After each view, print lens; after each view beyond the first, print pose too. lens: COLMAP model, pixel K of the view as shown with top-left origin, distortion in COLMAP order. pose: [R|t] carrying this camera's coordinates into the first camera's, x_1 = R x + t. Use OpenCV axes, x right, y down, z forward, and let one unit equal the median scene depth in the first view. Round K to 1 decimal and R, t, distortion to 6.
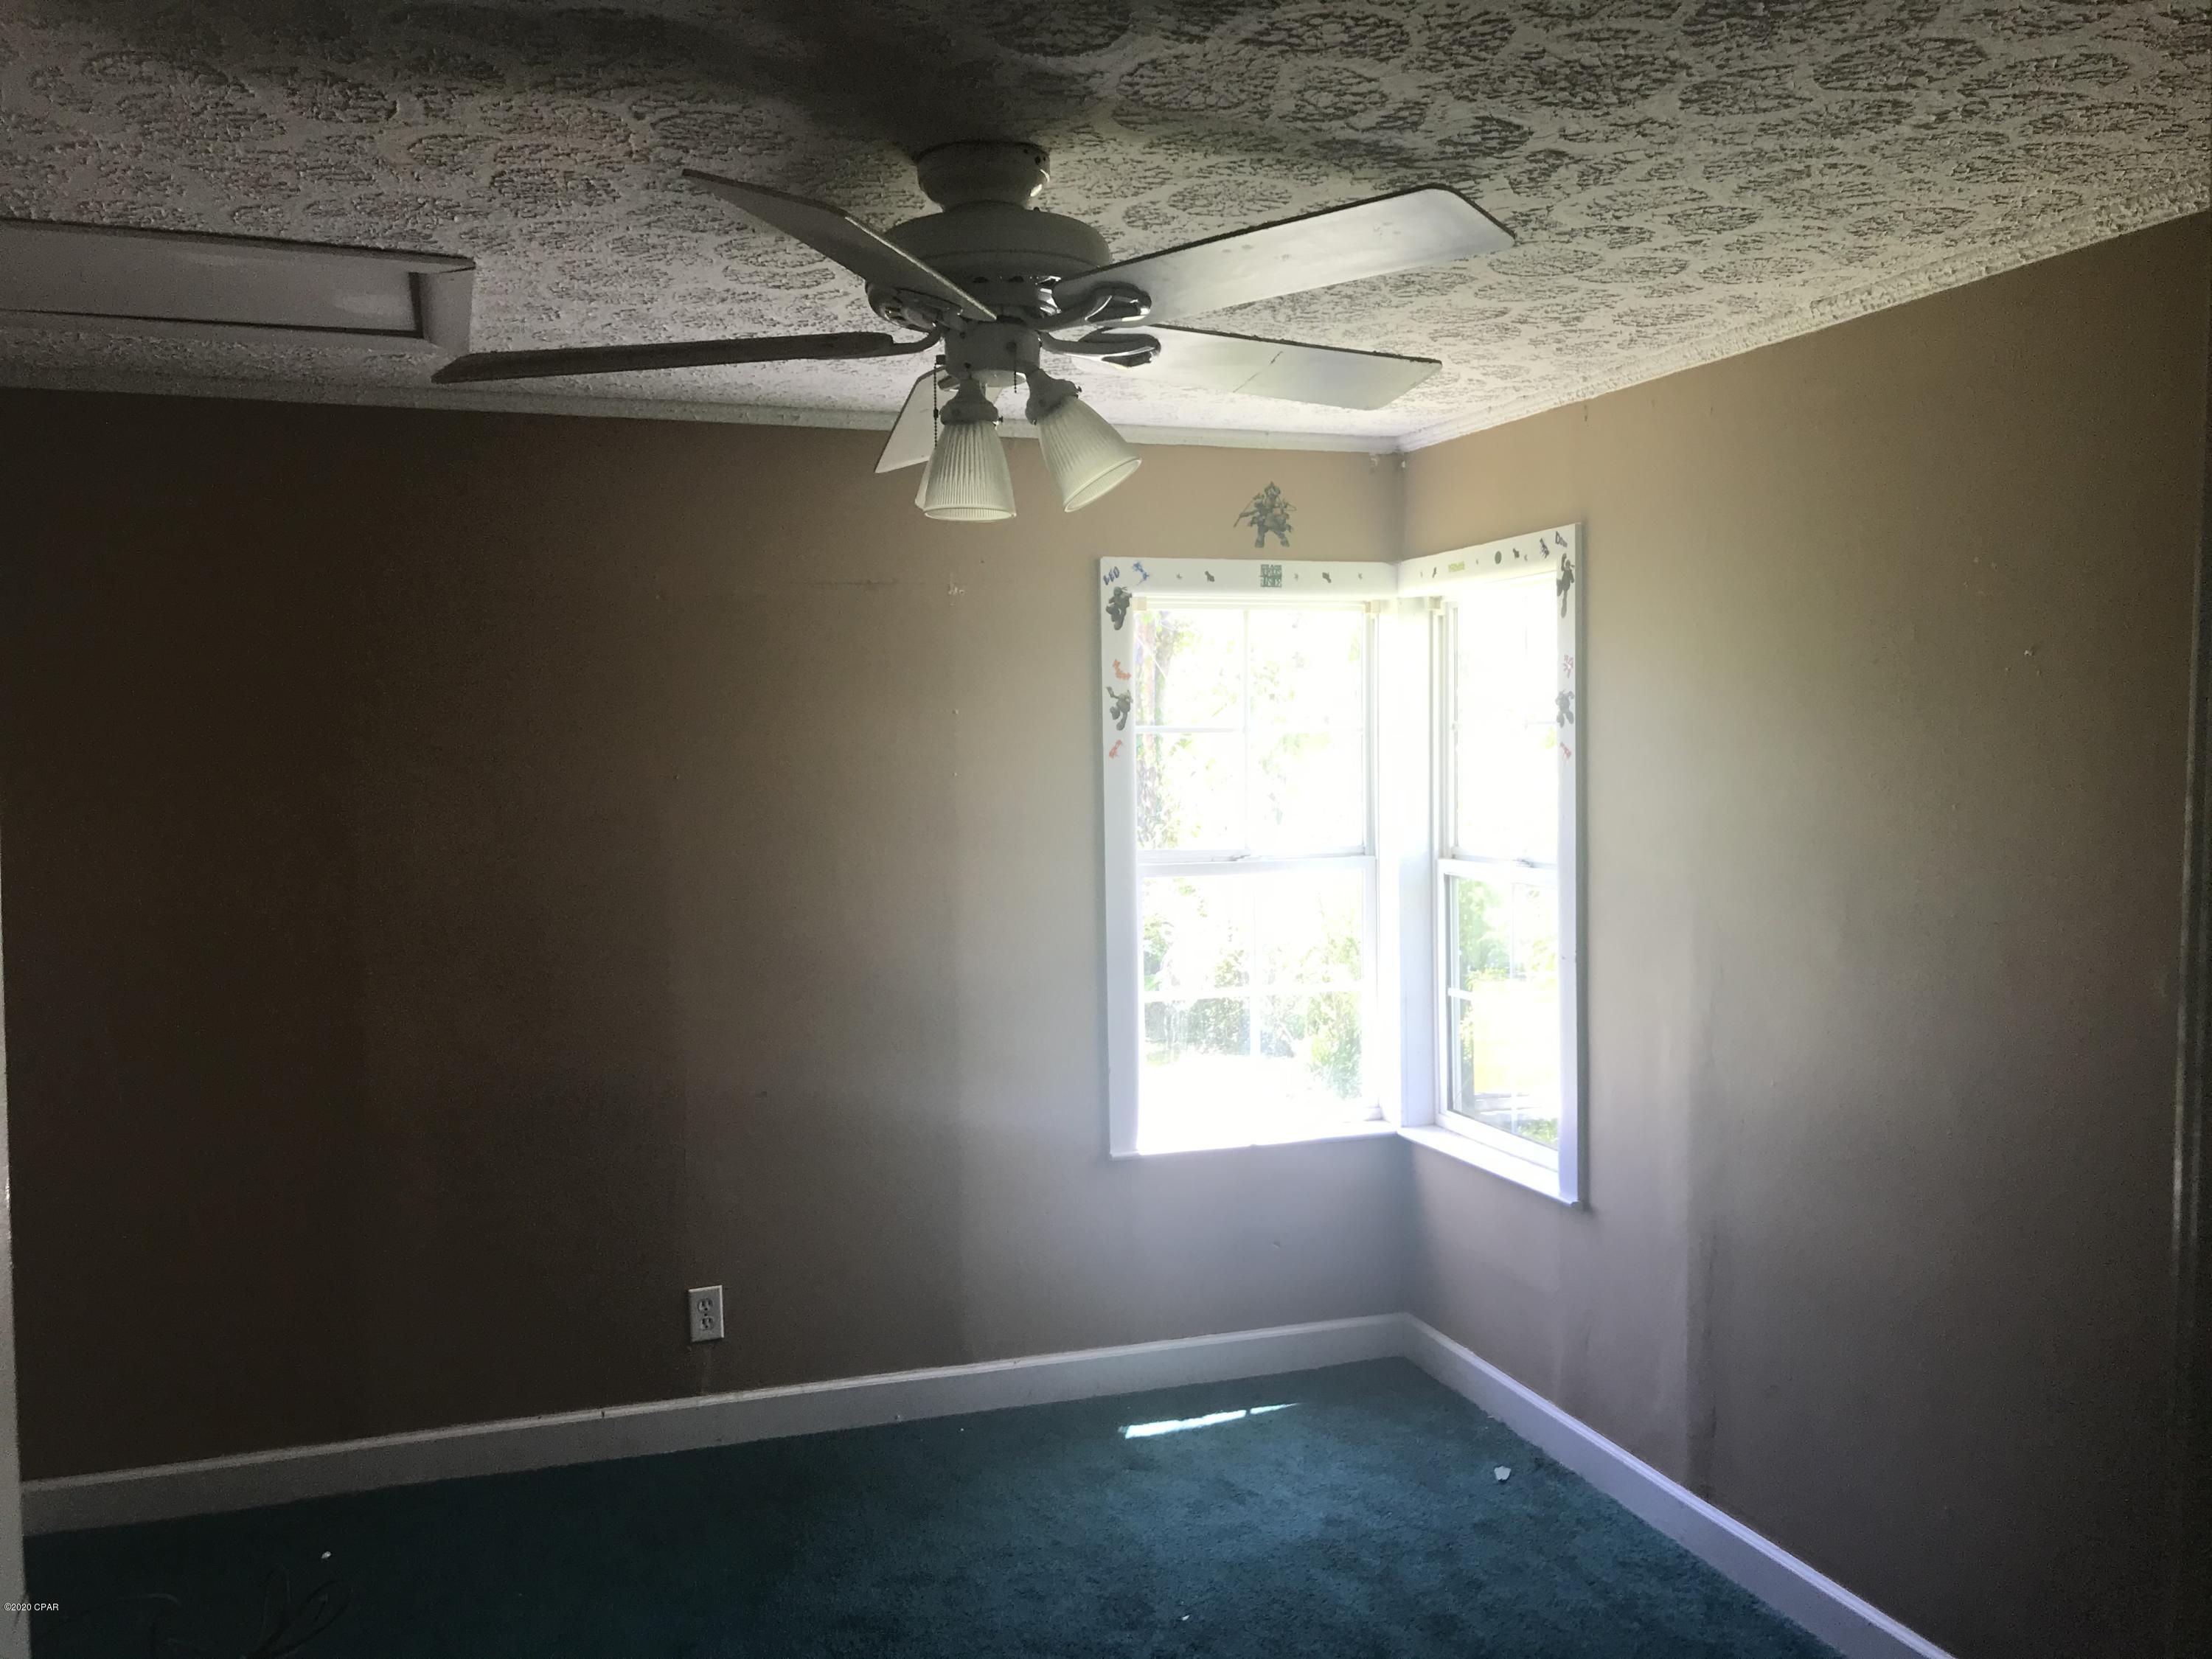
lens RADIAL K [[1834.7, 0, 1107.0], [0, 1834.7, 830.0], [0, 0, 1]] dist [0.018463, 0.007959]
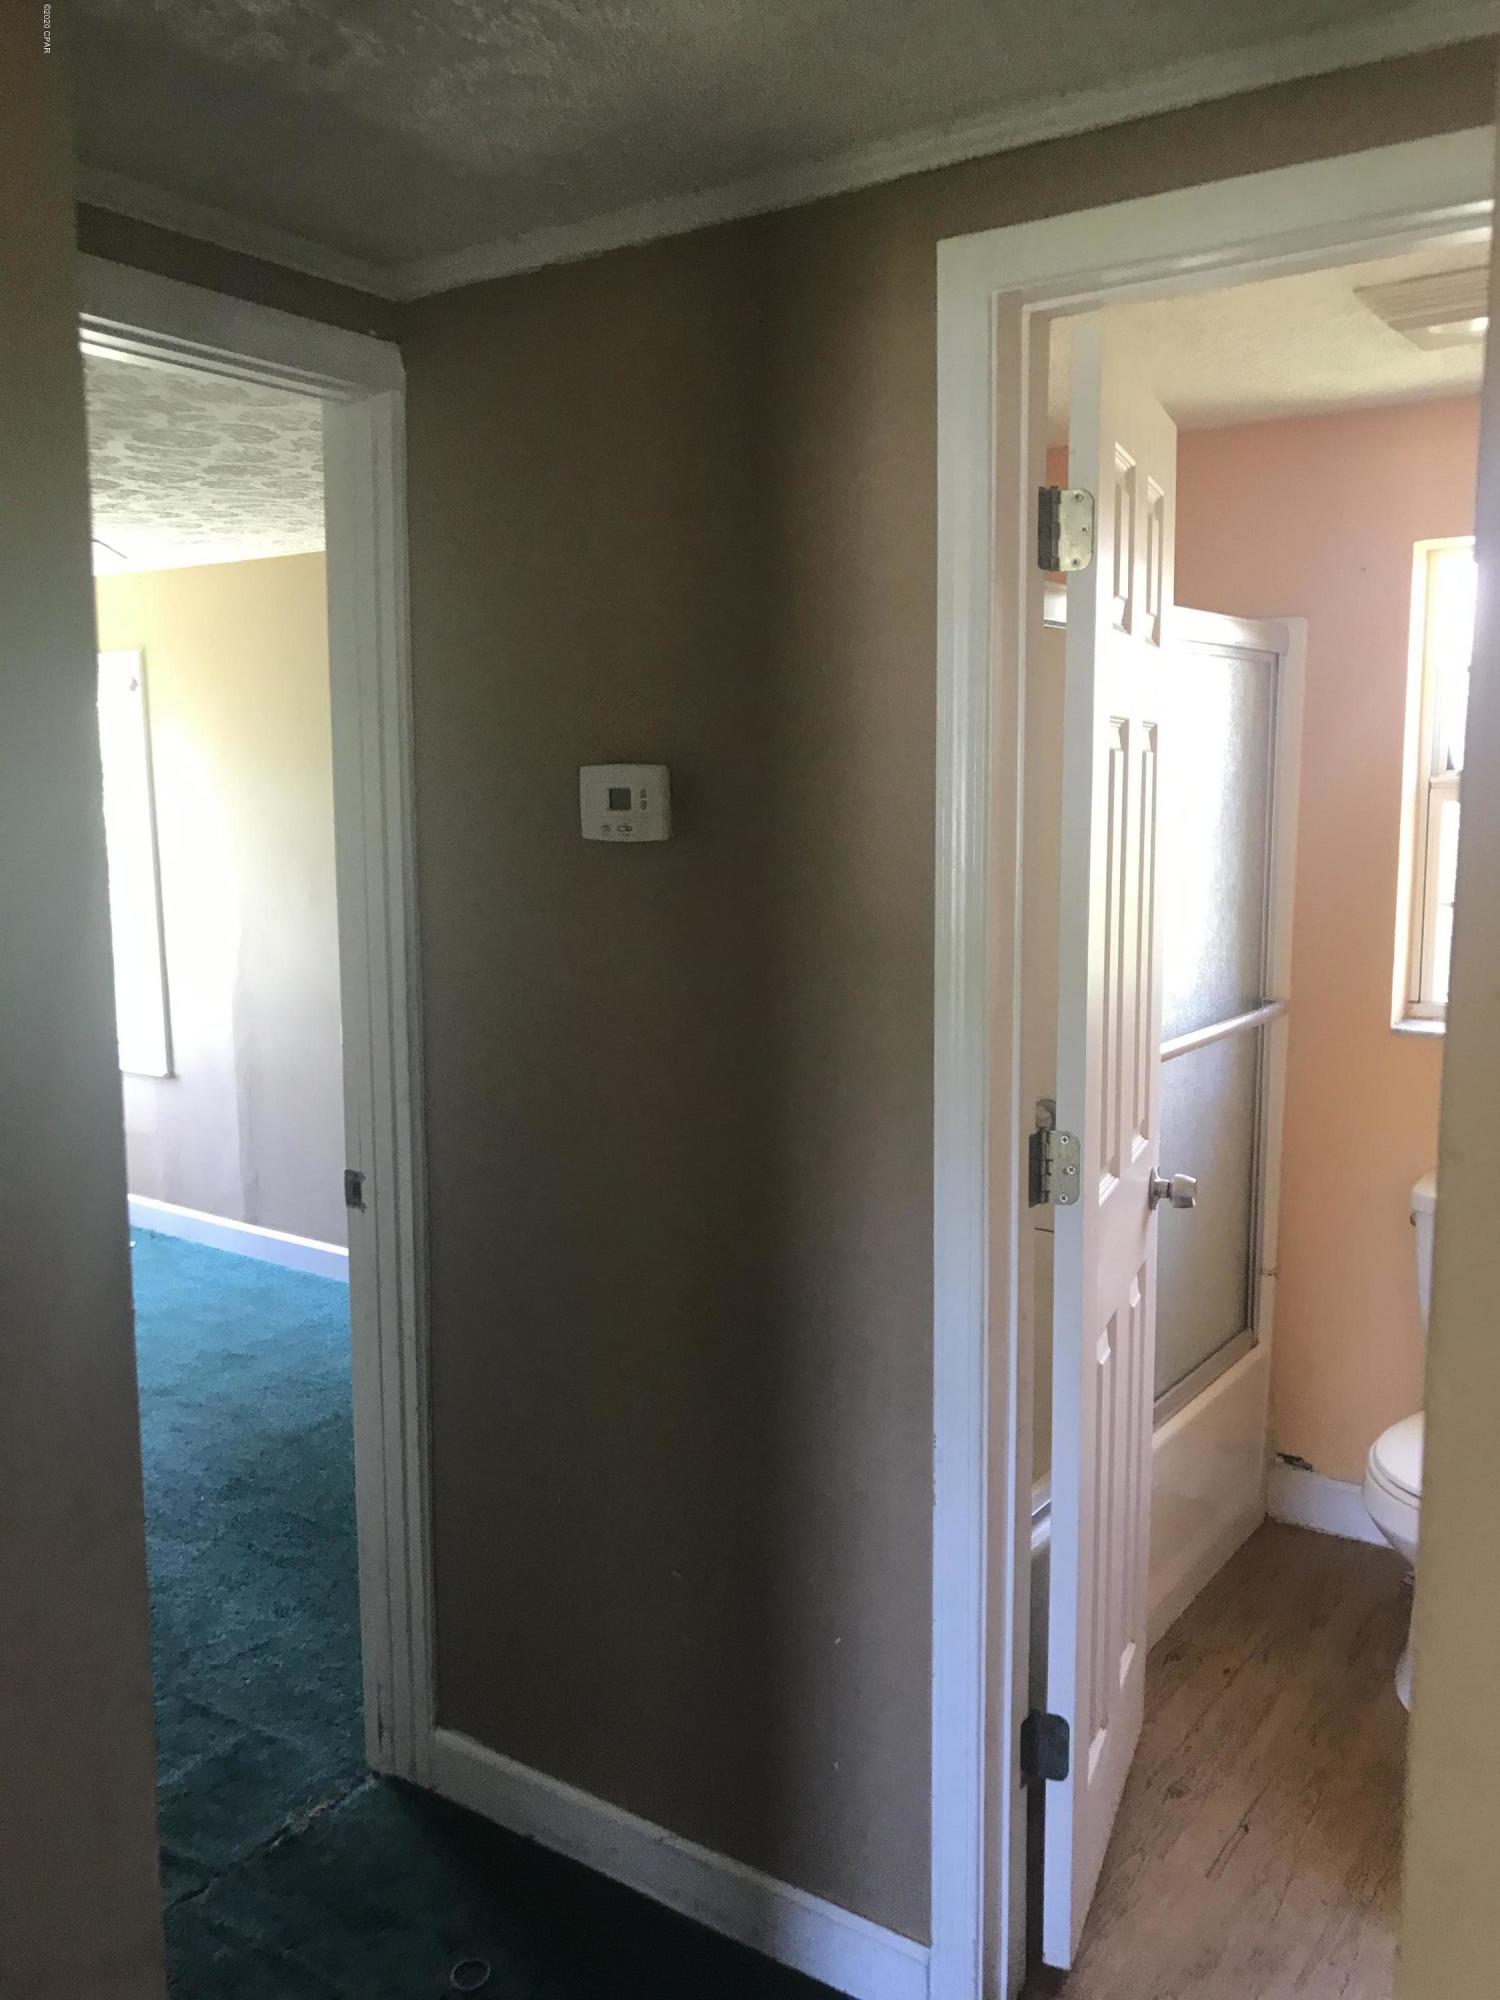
lens RADIAL K [[1658.9, 0, 747.2], [0, 1658.9, 998.3], [0, 0, 1]] dist [0.018463, 0.007959]
pose [[0.813356, -0.084298, 0.575627, -0.243752], [0.030315, 0.994243, 0.102768, 0.002343], [-0.580977, -0.066137, 0.811229, -0.707737]]
